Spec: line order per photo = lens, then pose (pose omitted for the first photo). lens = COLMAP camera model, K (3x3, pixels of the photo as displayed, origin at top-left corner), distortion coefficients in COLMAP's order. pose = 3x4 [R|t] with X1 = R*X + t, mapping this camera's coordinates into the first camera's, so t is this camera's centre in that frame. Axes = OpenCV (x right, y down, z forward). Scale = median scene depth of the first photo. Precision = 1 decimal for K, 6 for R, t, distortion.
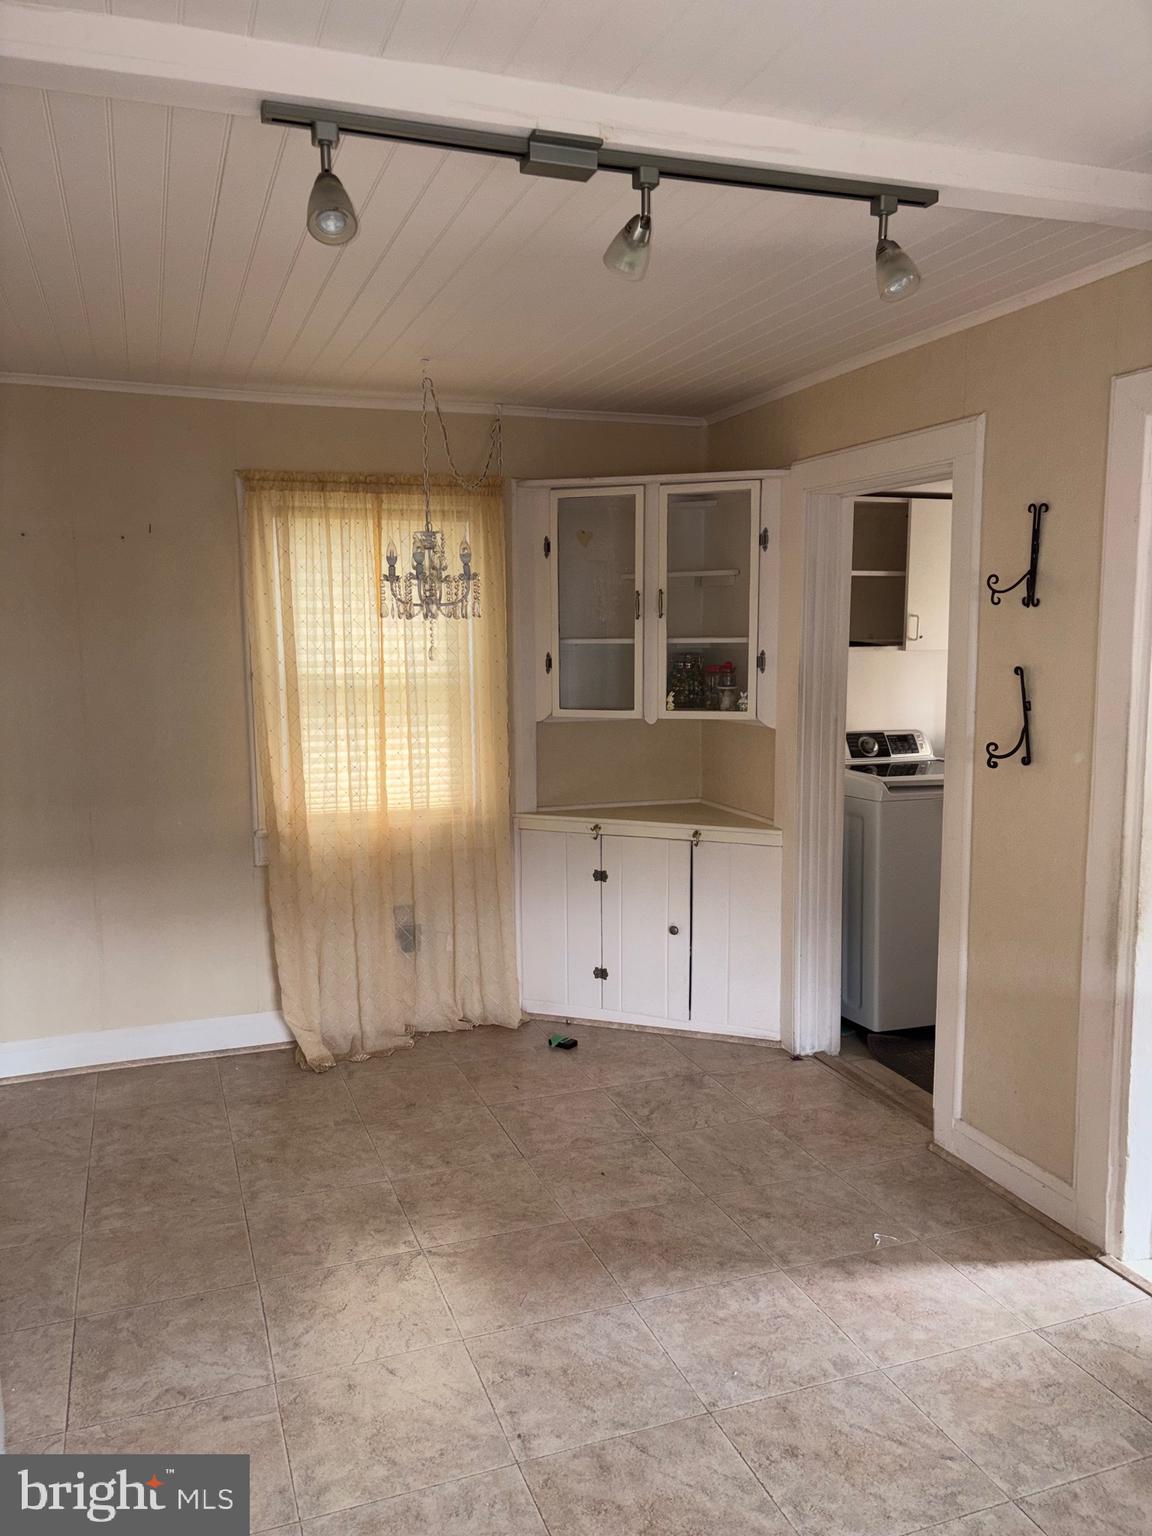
lens RADIAL K [[1168.0, 0, 582.9], [0, 1168.0, 772.0], [0, 0, 1]] dist [0.032007, -0.014210]
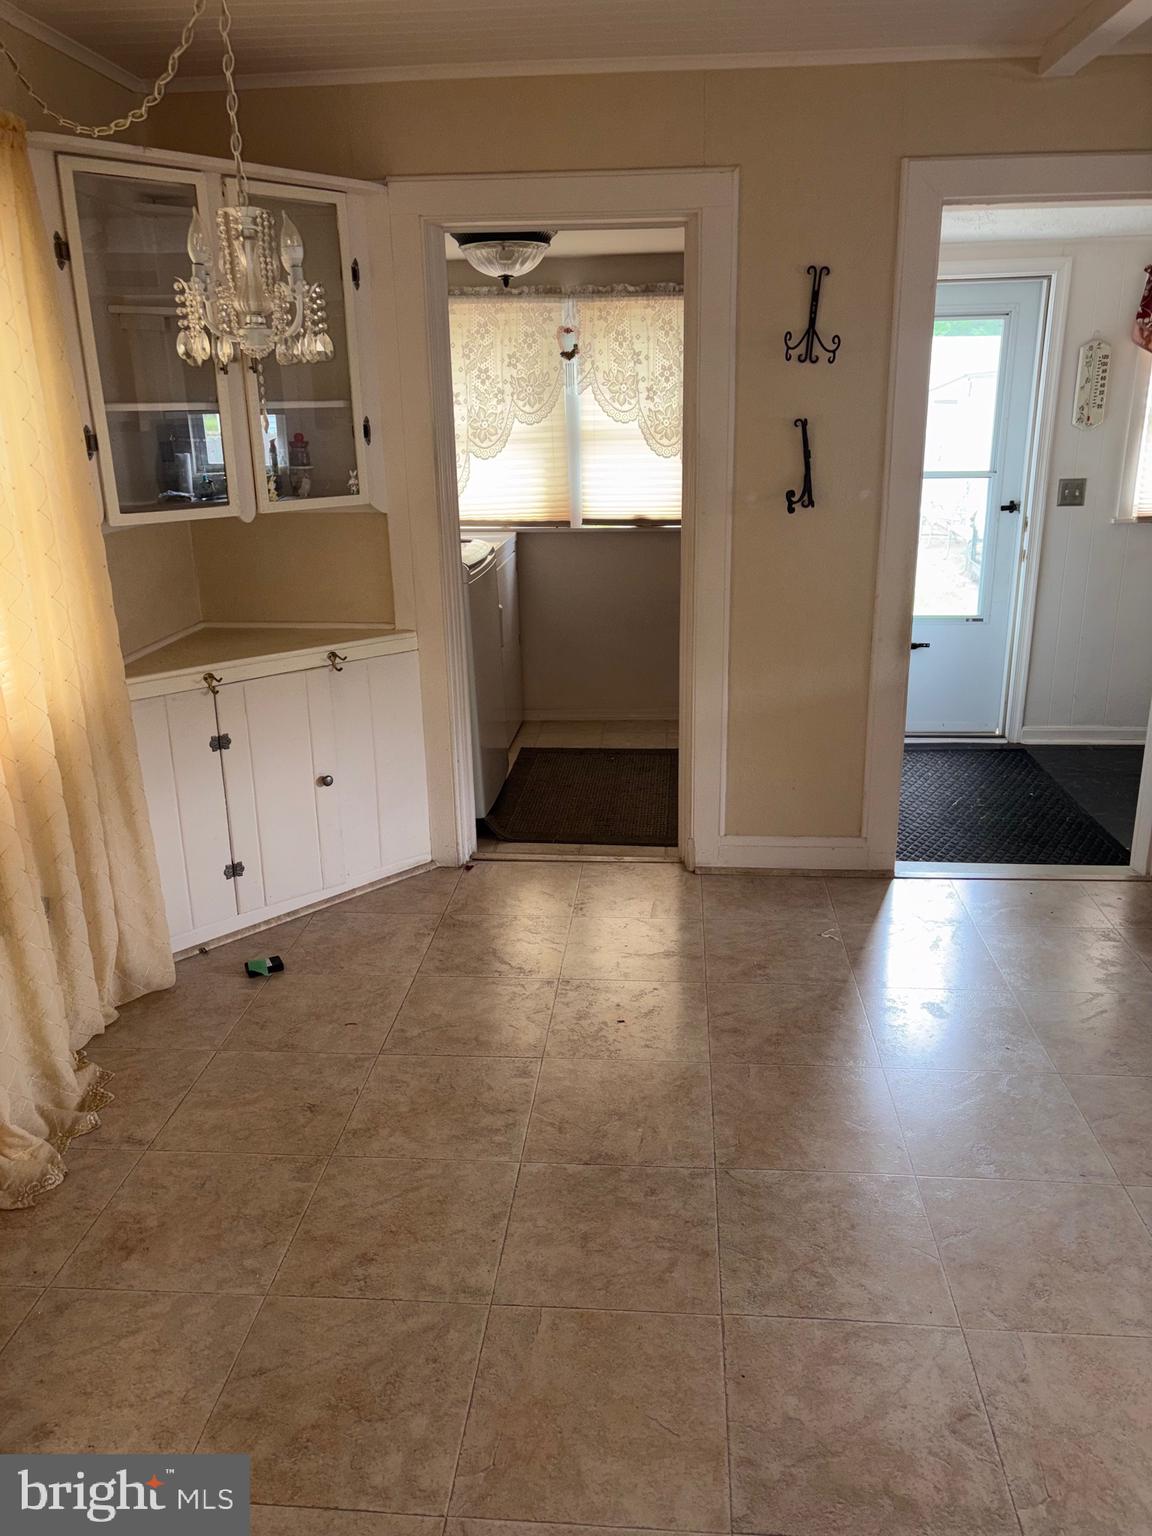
lens RADIAL K [[1151.2, 0, 585.3], [0, 1151.2, 764.6], [0, 0, 1]] dist [0.012884, -0.003424]
pose [[0.424381, -0.273565, 0.863170, -0.688041], [0.125503, 0.961840, 0.243133, -0.059774], [-0.896744, 0.005149, 0.442519, 0.632232]]
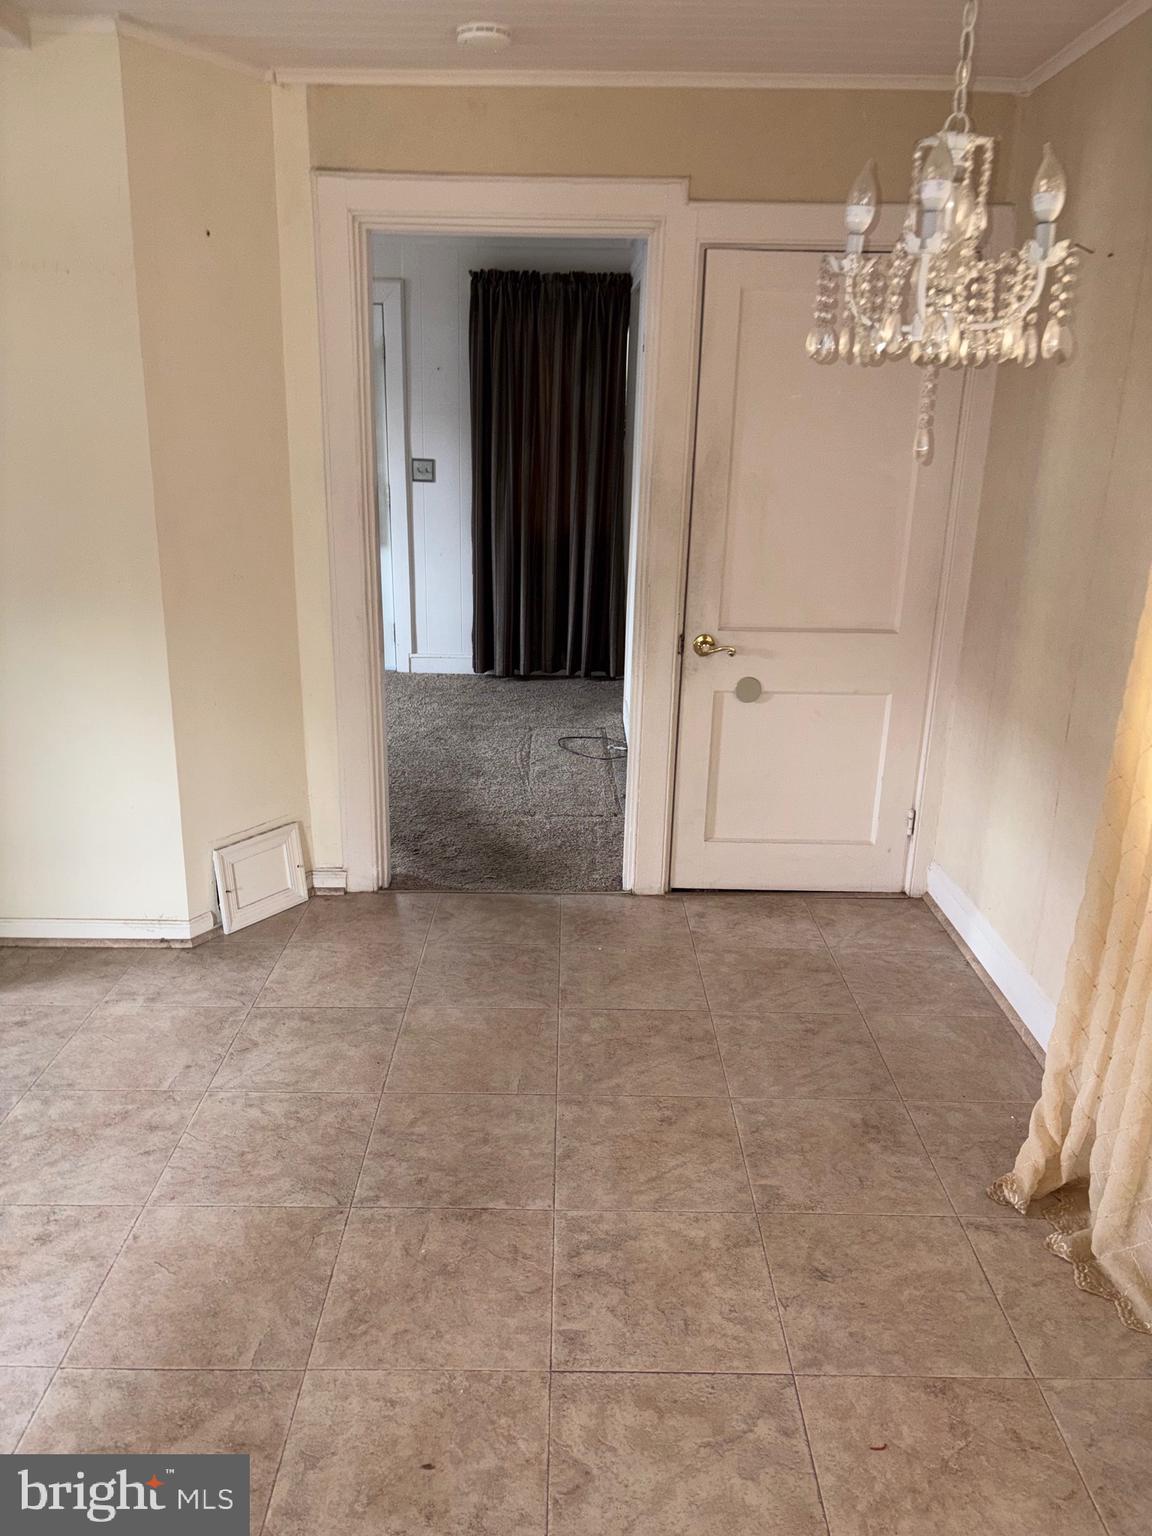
lens RADIAL K [[1168.0, 0, 582.9], [0, 1168.0, 772.0], [0, 0, 1]] dist [0.032007, -0.014210]
pose [[-0.344086, 0.279964, -0.896228, 0.375315], [-0.136385, 0.929487, 0.342716, -0.133906], [0.928980, 0.240156, -0.281640, 1.128858]]
